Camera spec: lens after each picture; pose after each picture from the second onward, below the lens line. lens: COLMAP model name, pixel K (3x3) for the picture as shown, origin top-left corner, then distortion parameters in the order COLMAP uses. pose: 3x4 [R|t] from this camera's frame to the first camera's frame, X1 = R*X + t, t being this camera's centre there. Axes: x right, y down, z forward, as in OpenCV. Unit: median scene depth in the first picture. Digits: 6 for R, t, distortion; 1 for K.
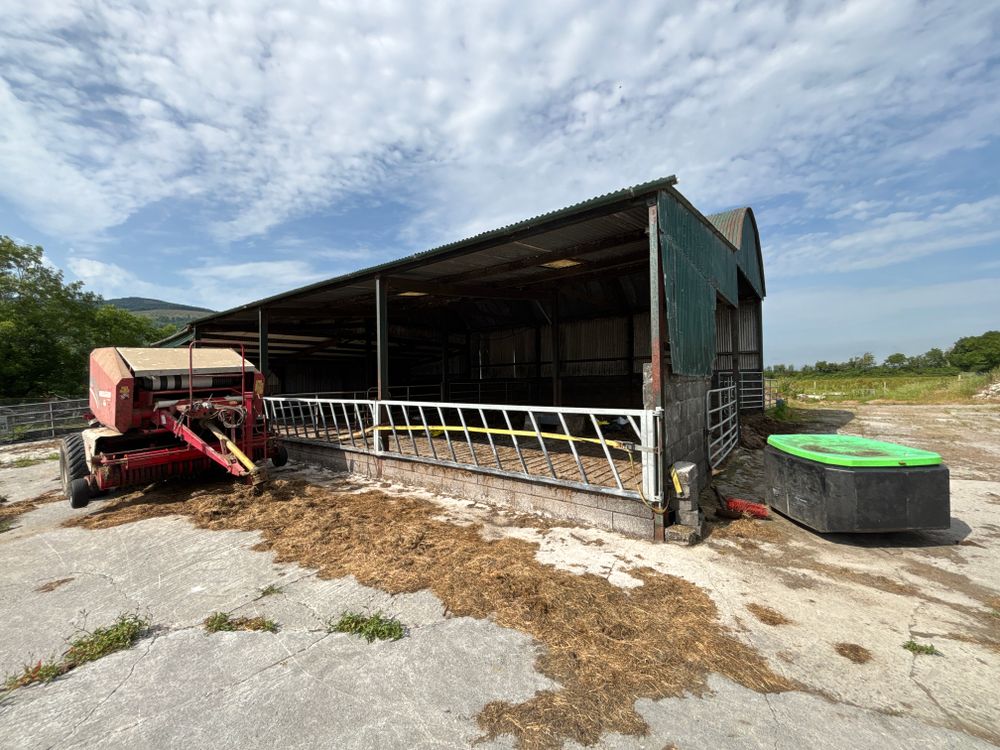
lens RADIAL K [[406.8, 0, 498.5], [0, 406.8, 372.7], [0, 0, 1]] dist [0.001691, -0.000209]
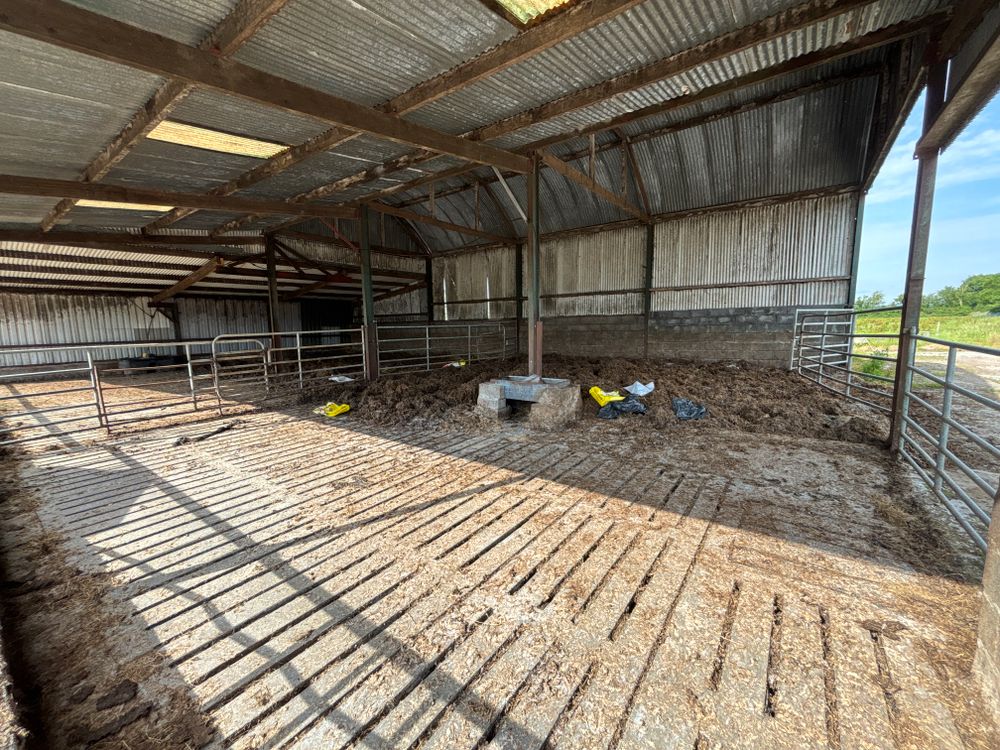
lens RADIAL K [[406.8, 0, 500.5], [0, 406.8, 372.8], [0, 0, 1]] dist [0.001691, -0.000209]
pose [[0.999856, -0.003742, 0.016533, 0.051204], [0.001307, 0.989439, 0.144944, 0.003235], [-0.016901, -0.144902, 0.989302, 0.250184]]
